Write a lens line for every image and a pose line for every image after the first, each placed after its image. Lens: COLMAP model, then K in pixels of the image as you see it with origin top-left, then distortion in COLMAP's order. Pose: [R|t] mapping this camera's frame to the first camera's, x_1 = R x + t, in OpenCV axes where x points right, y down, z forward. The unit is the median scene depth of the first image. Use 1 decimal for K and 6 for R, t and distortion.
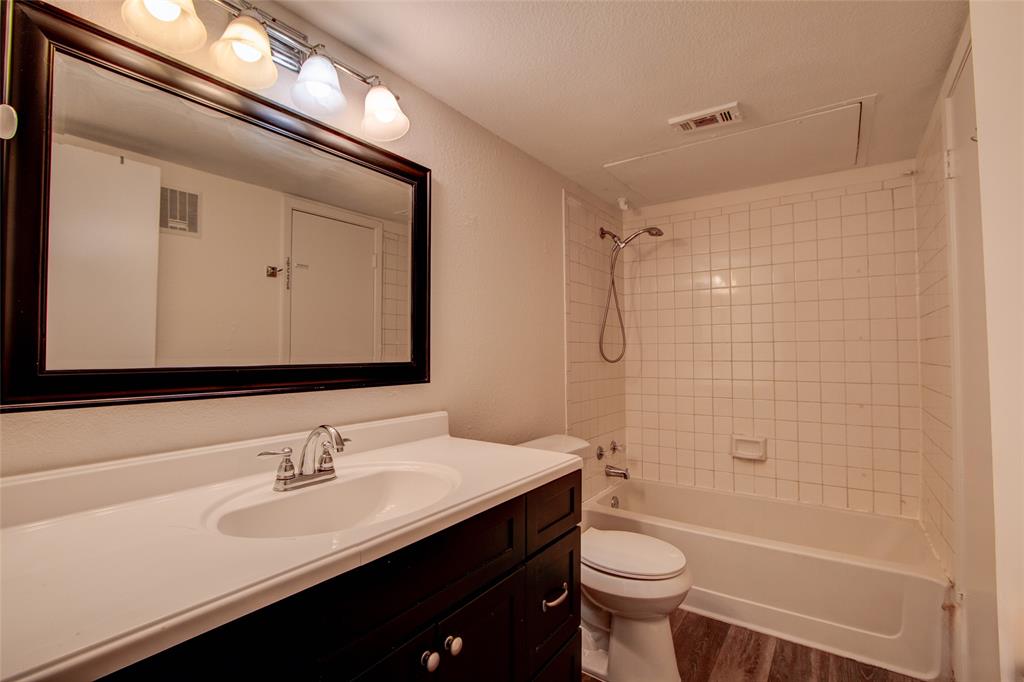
lens RADIAL K [[479.8, 0, 503.1], [0, 479.8, 342.5], [0, 0, 1]] dist [-0.016650, 0.000772]
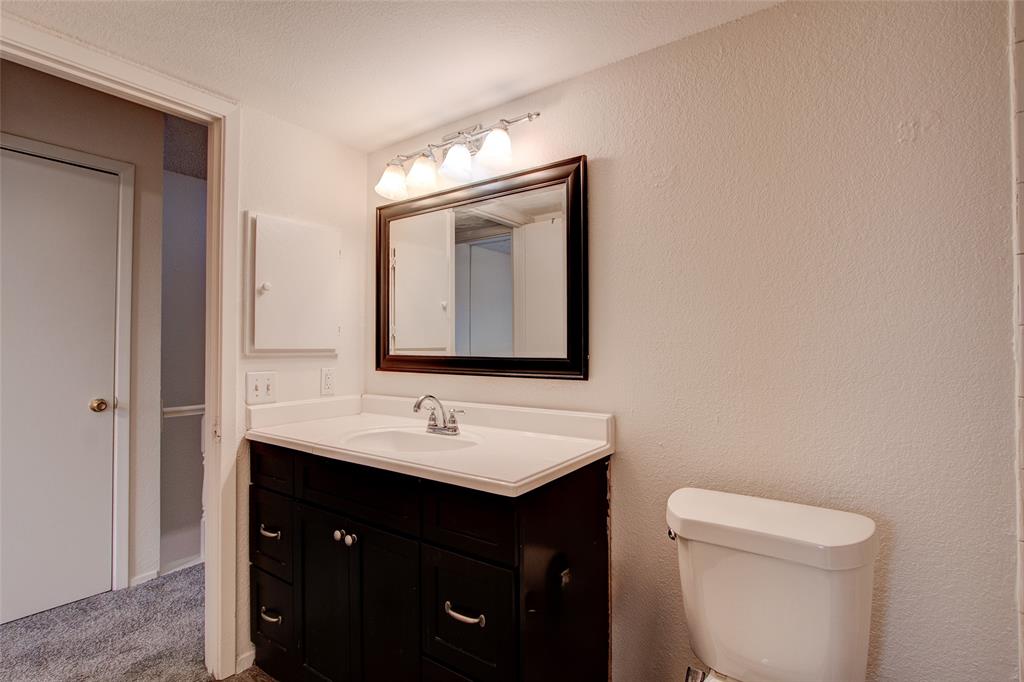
lens RADIAL K [[479.8, 0, 503.1], [0, 479.8, 342.5], [0, 0, 1]] dist [-0.016650, 0.000772]
pose [[-0.014364, -0.011359, -0.999832, 0.973778], [0.023145, 0.999664, -0.011690, 0.019733], [0.999629, -0.023309, -0.014096, 1.038289]]
